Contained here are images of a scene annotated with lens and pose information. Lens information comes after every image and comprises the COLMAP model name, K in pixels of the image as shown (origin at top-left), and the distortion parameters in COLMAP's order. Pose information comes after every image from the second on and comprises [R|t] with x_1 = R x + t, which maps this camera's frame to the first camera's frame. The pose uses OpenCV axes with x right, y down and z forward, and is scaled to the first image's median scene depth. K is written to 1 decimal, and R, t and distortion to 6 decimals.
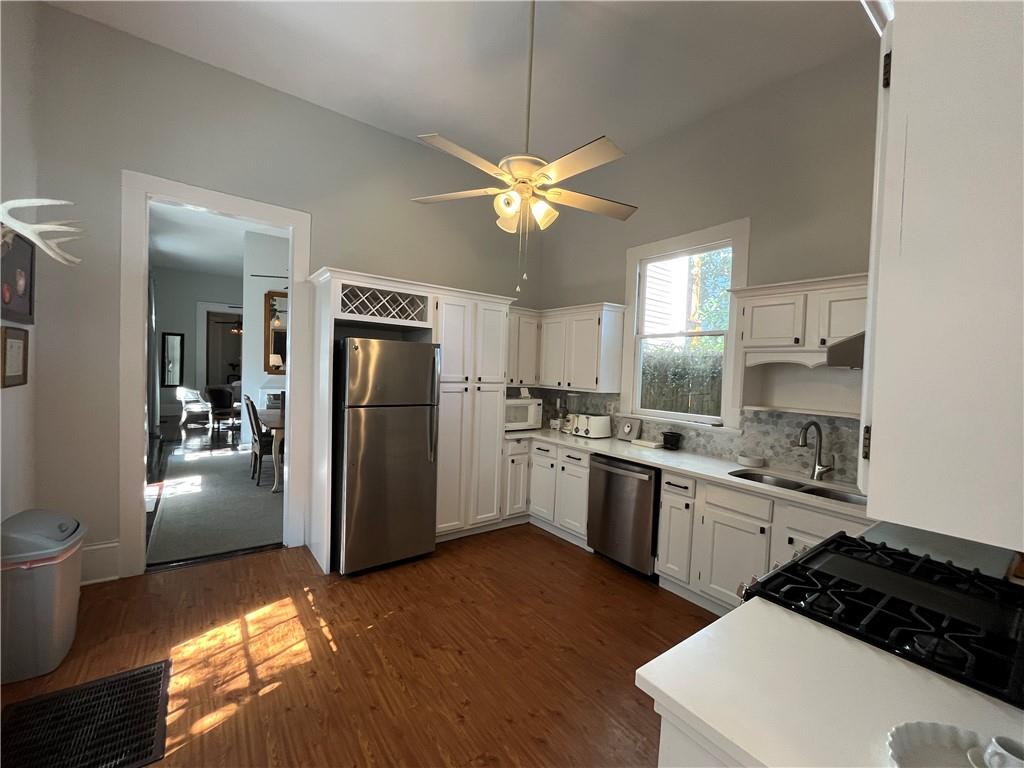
lens RADIAL K [[424.8, 0, 516.0], [0, 424.8, 385.5], [0, 0, 1]] dist [-0.003486, -0.000910]
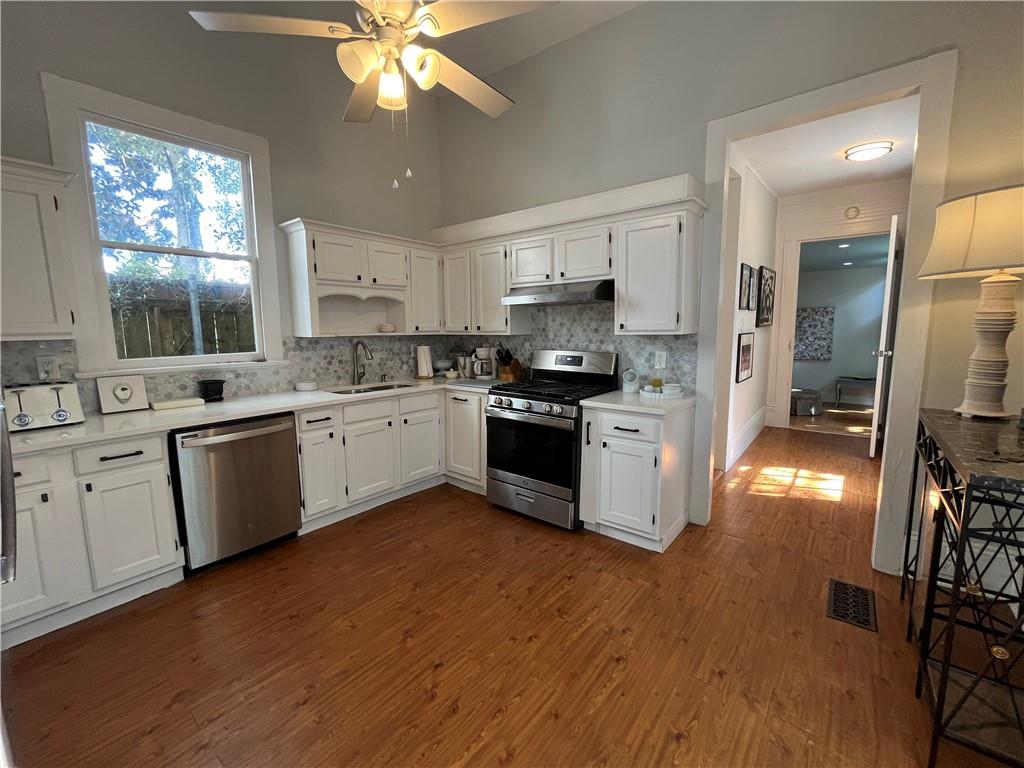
lens RADIAL K [[424.8, 0, 506.3], [0, 424.8, 380.0], [0, 0, 1]] dist [-0.003486, -0.000910]
pose [[-0.241728, -0.160578, 0.956965, -0.623211], [0.035126, 0.984118, 0.174007, -0.008654], [-0.969708, 0.075677, -0.232248, 0.779818]]
